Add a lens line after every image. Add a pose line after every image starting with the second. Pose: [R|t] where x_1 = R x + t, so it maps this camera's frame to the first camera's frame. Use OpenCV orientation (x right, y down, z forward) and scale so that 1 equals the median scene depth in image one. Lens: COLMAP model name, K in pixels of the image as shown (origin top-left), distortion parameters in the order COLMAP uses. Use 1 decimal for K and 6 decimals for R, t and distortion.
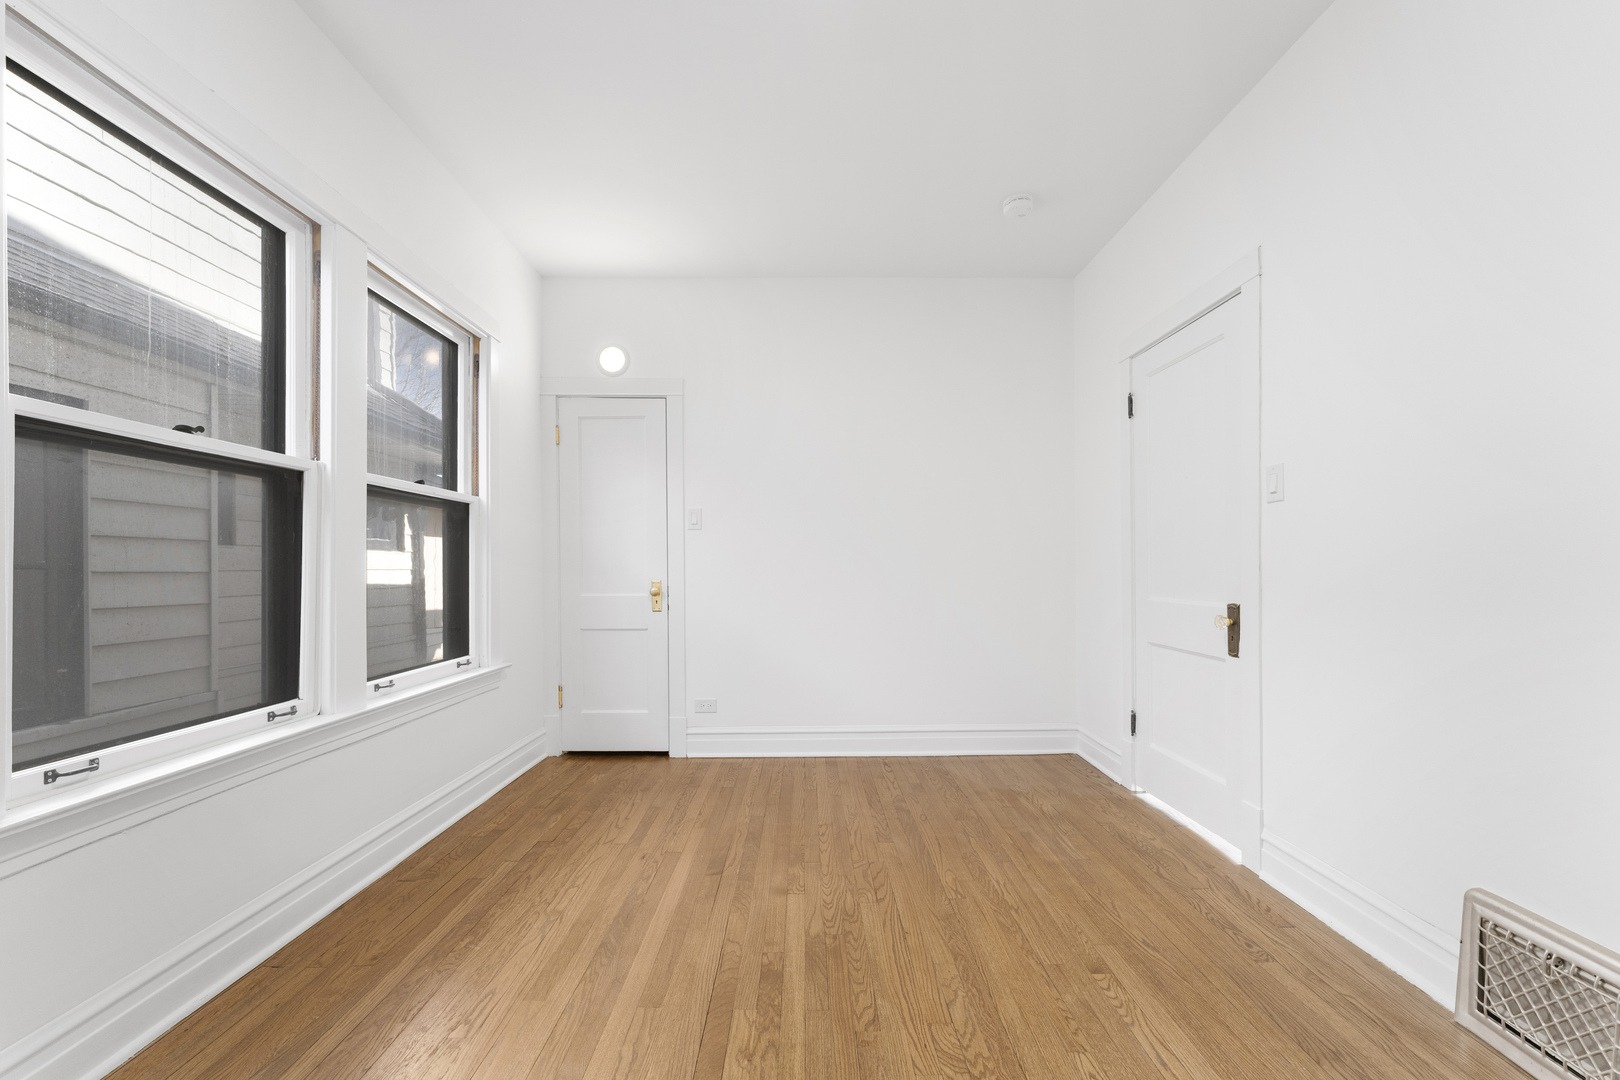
lens RADIAL K [[651.8, 0, 802.9], [0, 651.8, 560.2], [0, 0, 1]] dist [0.003175, 0.000180]
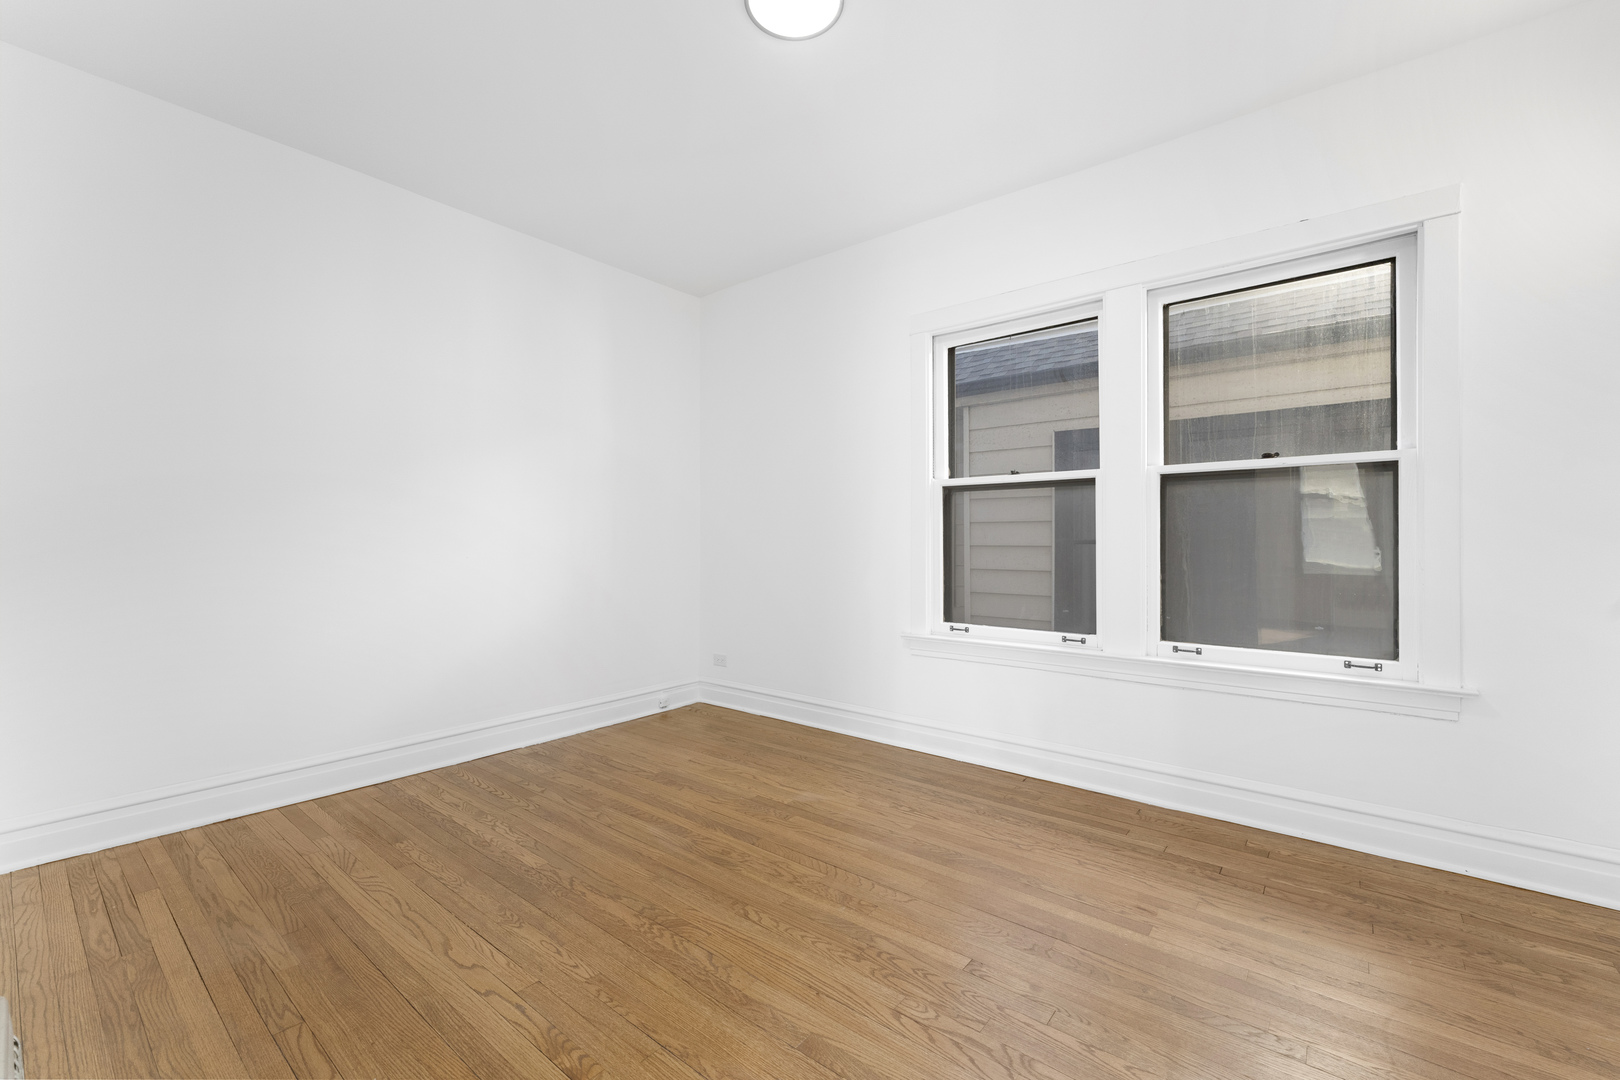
lens RADIAL K [[675.1, 0, 819.7], [0, 675.1, 549.2], [0, 0, 1]] dist [-0.007105, 0.000366]
pose [[-0.619527, 0.006462, -0.784949, 0.799692], [0.010456, 0.999945, -0.000021, 0.014740], [0.784906, -0.008220, -0.619561, 1.500659]]
